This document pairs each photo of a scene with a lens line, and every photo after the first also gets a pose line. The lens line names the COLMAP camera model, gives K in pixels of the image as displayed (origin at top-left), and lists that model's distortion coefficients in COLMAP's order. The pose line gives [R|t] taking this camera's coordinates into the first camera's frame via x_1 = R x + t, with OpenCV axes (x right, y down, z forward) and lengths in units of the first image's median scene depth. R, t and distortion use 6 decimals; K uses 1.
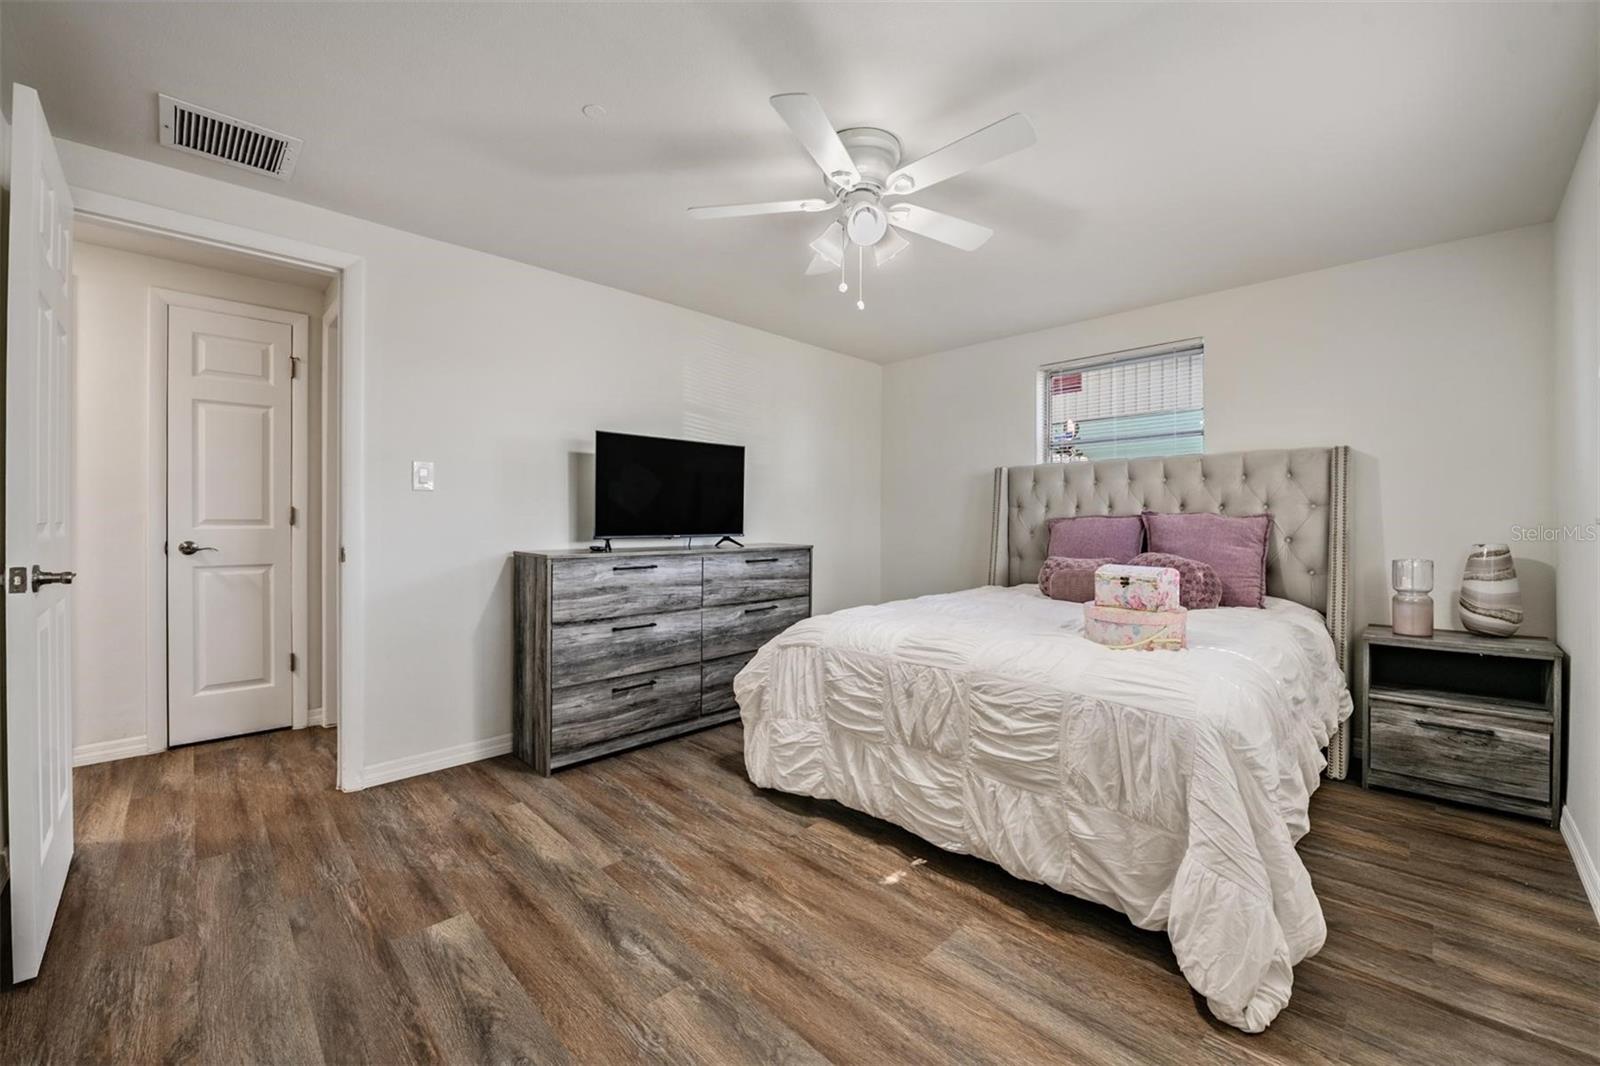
lens RADIAL K [[634.0, 0, 810.4], [0, 634.0, 521.9], [0, 0, 1]] dist [-0.012948, -0.001716]
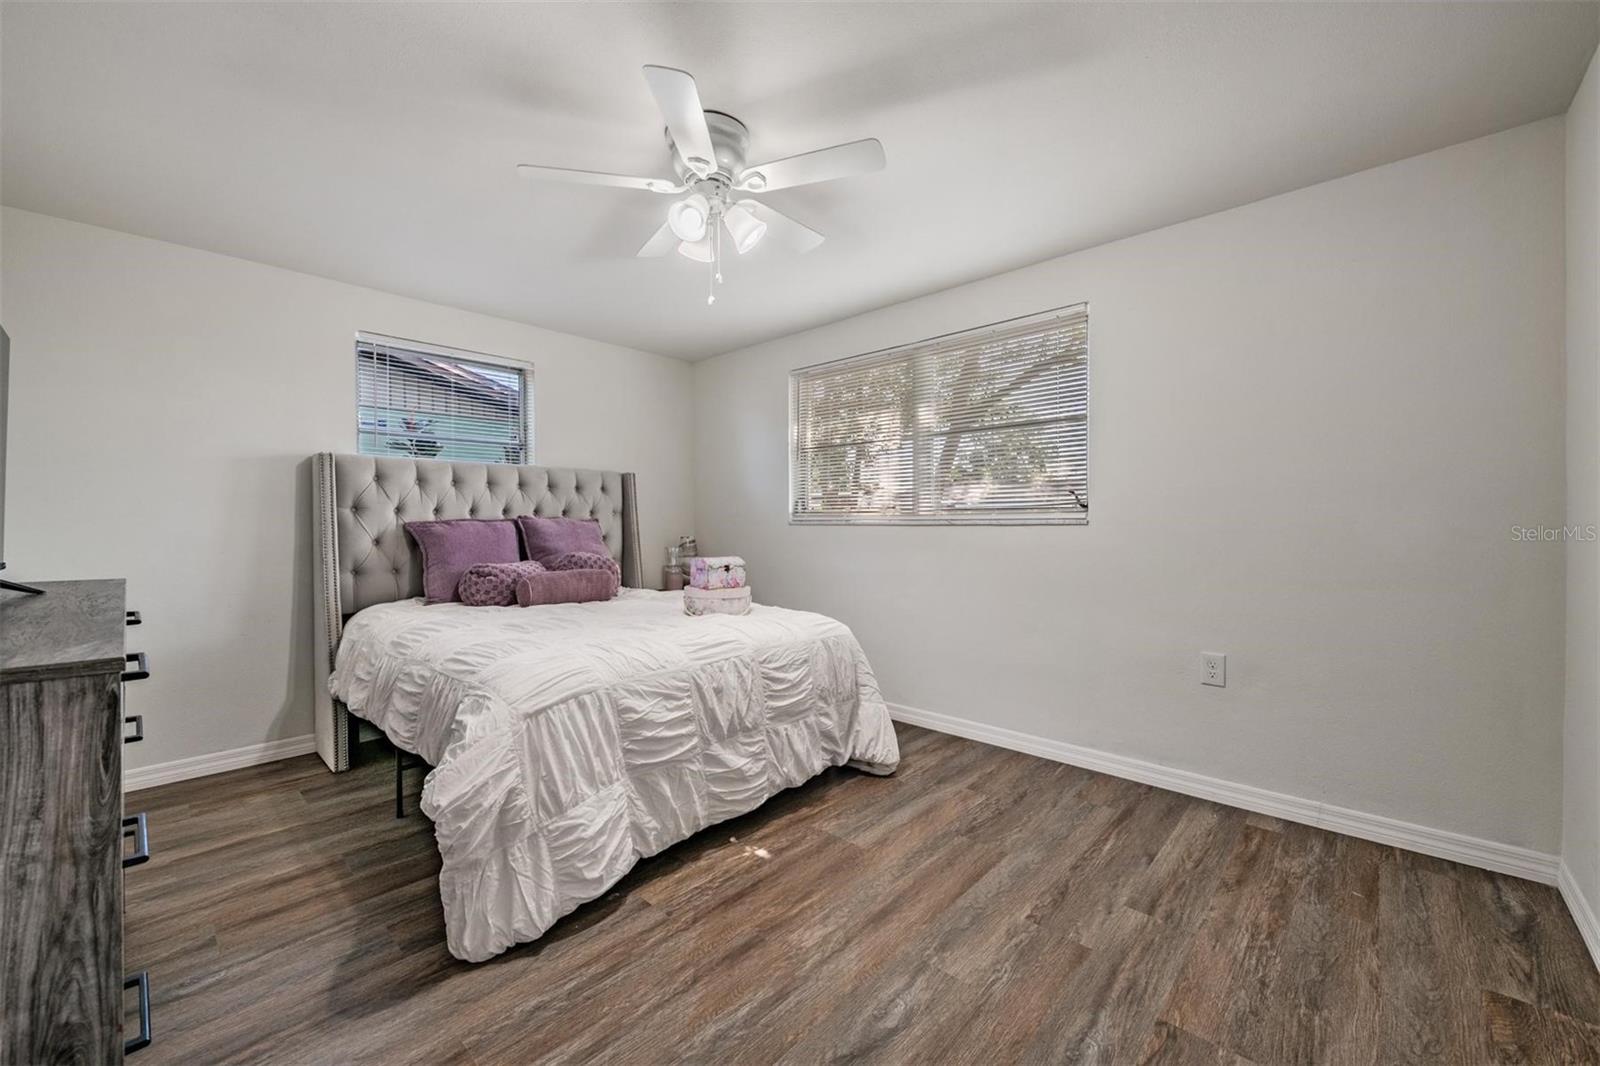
lens RADIAL K [[634.0, 0, 811.7], [0, 634.0, 533.0], [0, 0, 1]] dist [-0.012948, -0.001716]
pose [[-0.064467, -0.016845, 0.997778, -0.878257], [0.009424, 0.999803, 0.017488, -0.003748], [-0.997875, 0.010530, -0.064295, 0.905357]]
